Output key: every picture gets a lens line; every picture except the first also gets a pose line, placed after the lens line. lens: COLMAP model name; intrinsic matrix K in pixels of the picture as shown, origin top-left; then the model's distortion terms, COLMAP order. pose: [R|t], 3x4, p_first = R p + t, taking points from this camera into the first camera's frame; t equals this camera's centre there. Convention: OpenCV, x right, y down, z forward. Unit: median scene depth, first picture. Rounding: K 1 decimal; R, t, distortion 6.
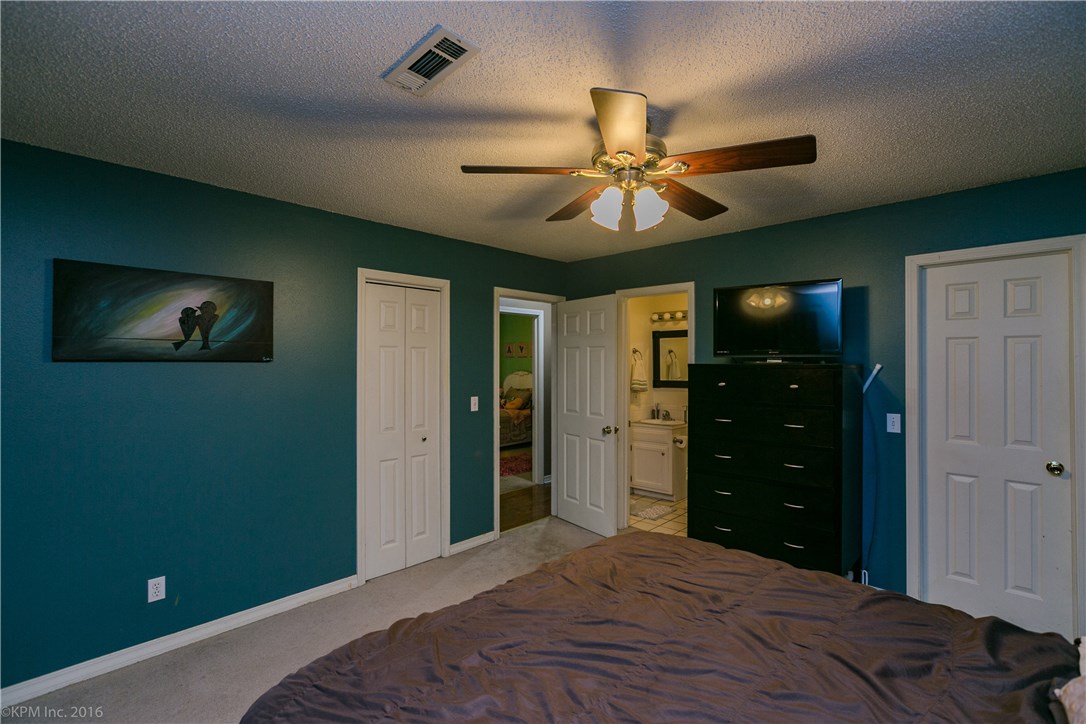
lens RADIAL K [[505.0, 0, 543.9], [0, 505.0, 359.6], [0, 0, 1]] dist [-0.002295, 0.007153]
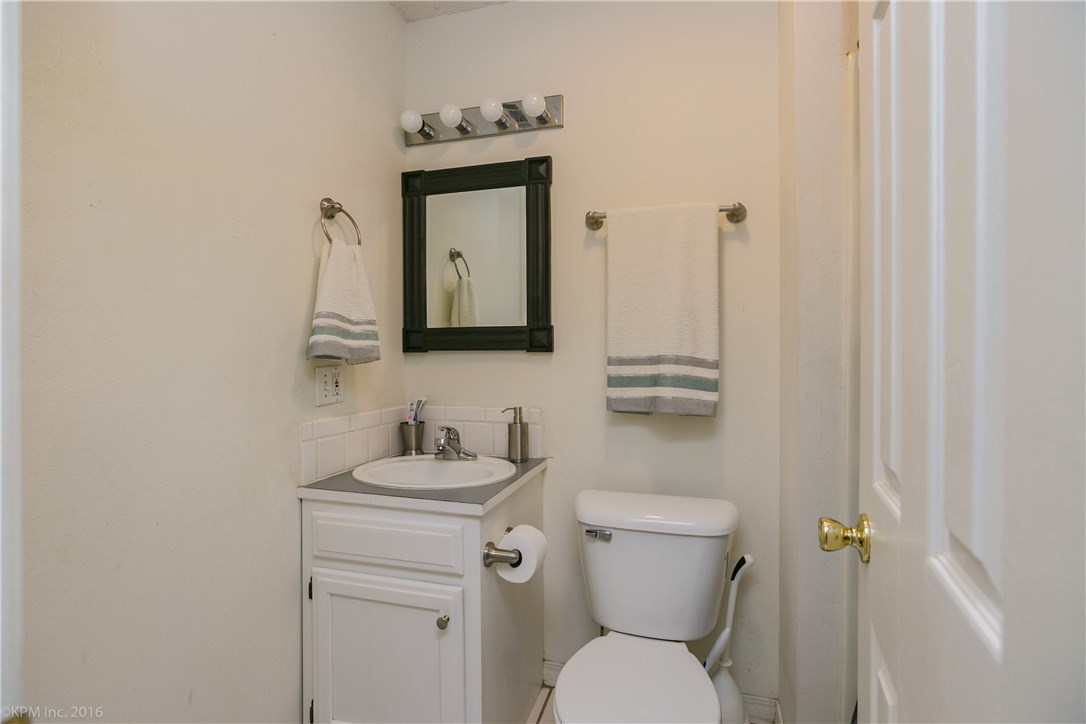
lens RADIAL K [[486.2, 0, 546.6], [0, 486.2, 353.5], [0, 0, 1]] dist [-0.002873, -0.000294]
pose [[0.887498, -0.002445, 0.460806, 0.159346], [-0.000568, 0.999979, 0.006399, 0.055317], [-0.460812, -0.005941, 0.887478, 0.706704]]
